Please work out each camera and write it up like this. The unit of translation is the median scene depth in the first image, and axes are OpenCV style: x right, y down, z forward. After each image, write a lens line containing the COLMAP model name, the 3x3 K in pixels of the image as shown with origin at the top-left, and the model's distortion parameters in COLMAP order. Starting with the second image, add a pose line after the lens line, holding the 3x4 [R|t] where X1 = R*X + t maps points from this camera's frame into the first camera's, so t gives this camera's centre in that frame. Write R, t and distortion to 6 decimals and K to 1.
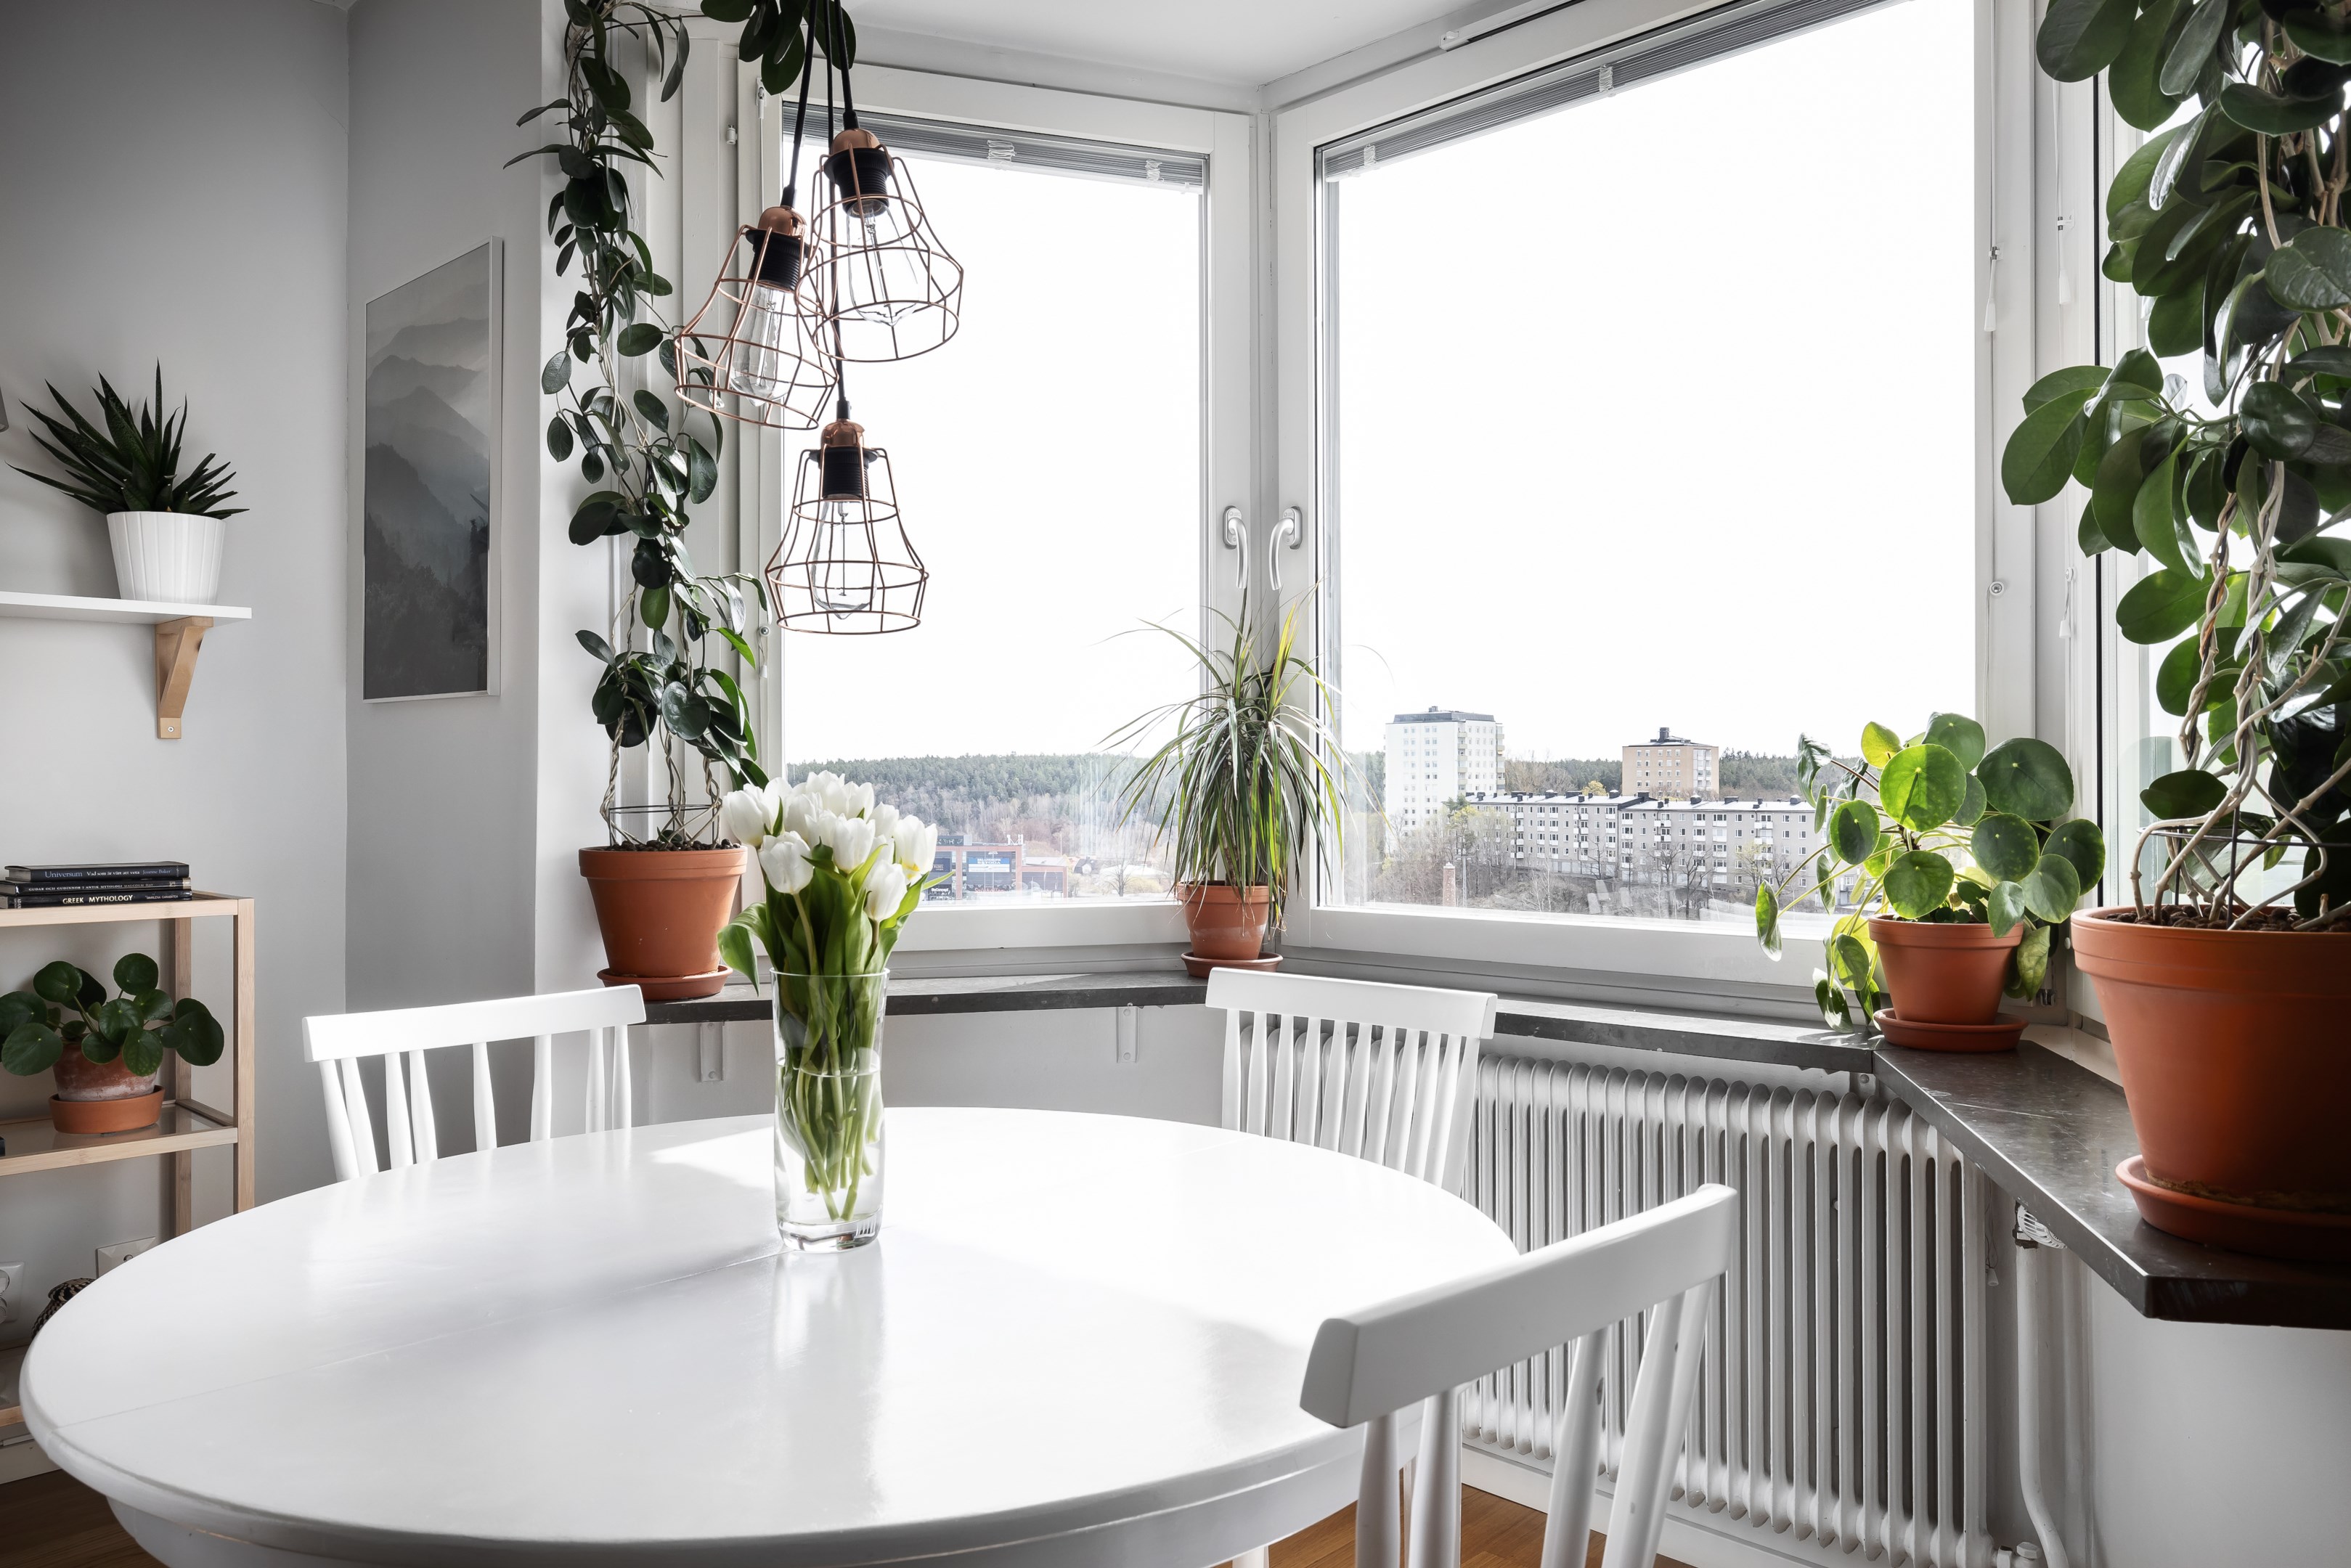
lens RADIAL K [[1628.8, 0, 1163.9], [0, 1628.8, 782.7], [0, 0, 1]] dist [-0.001299, 0.001278]
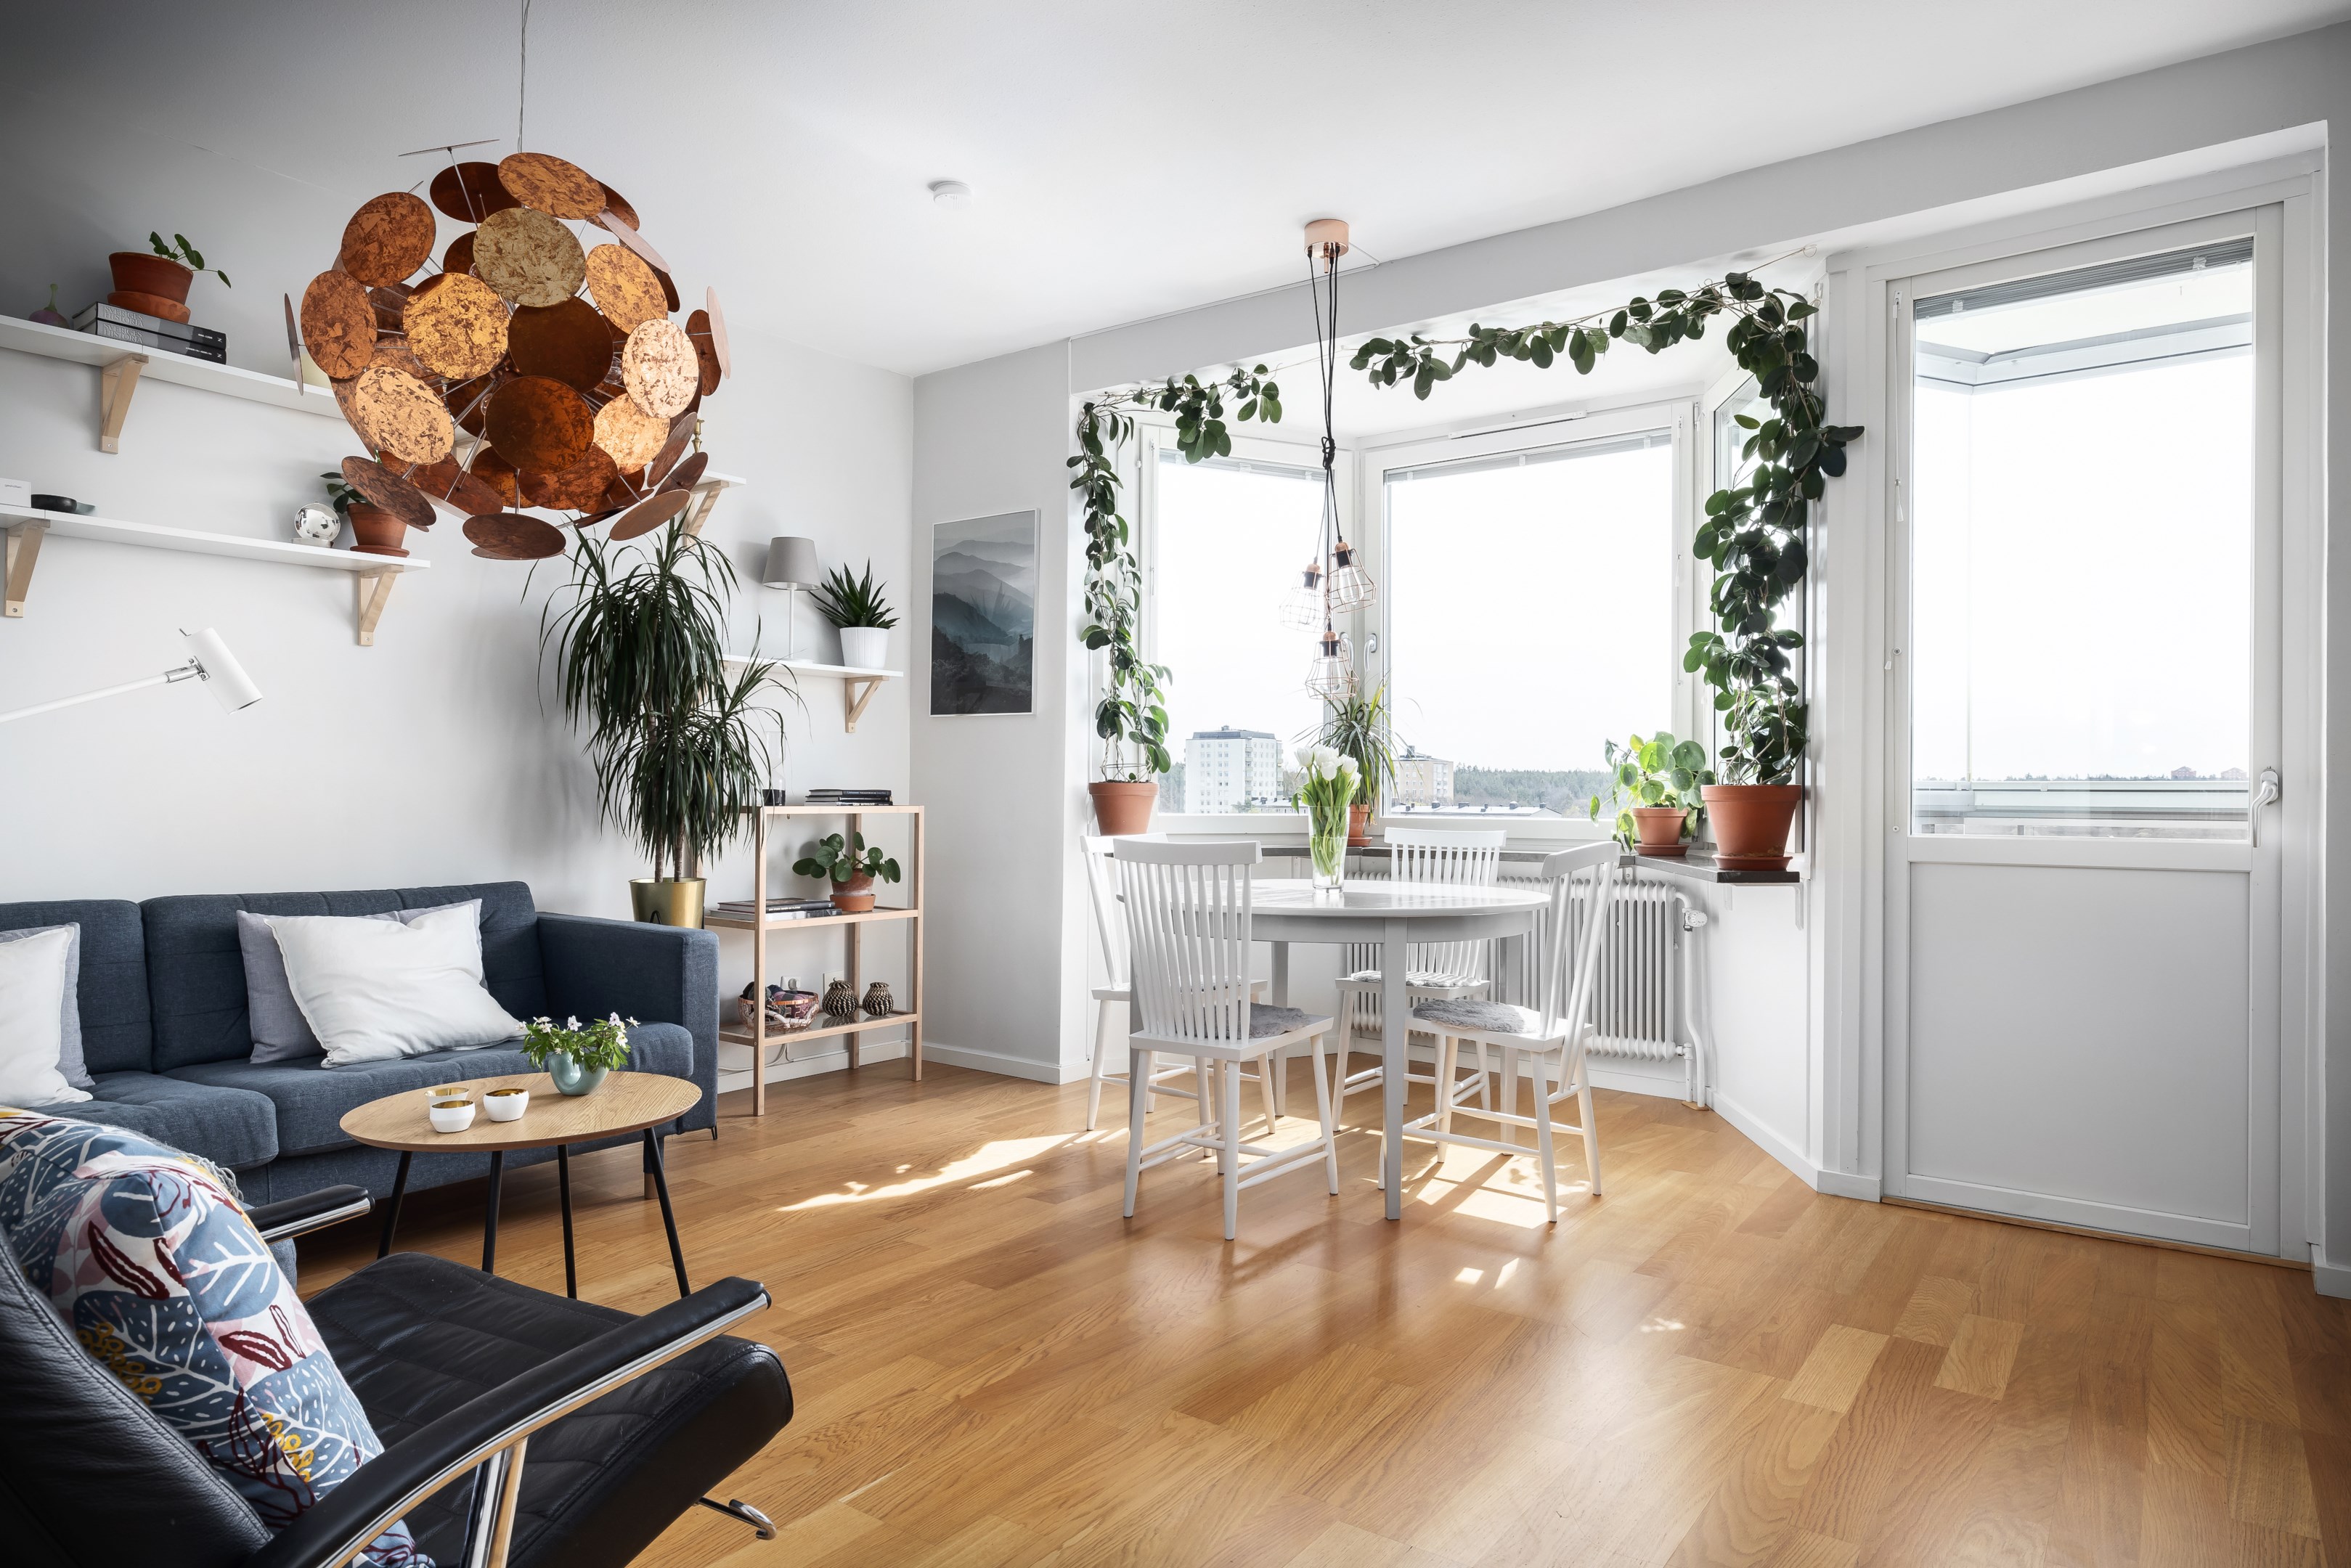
lens RADIAL K [[1375.6, 0, 1151.6], [0, 1375.6, 789.1], [0, 0, 1]] dist [0.000383, 0.000877]
pose [[0.993503, 0.008728, 0.113473, -0.451423], [-0.008802, 0.999961, 0.000156, 0.044526], [-0.113467, -0.001154, 0.993541, -0.855923]]
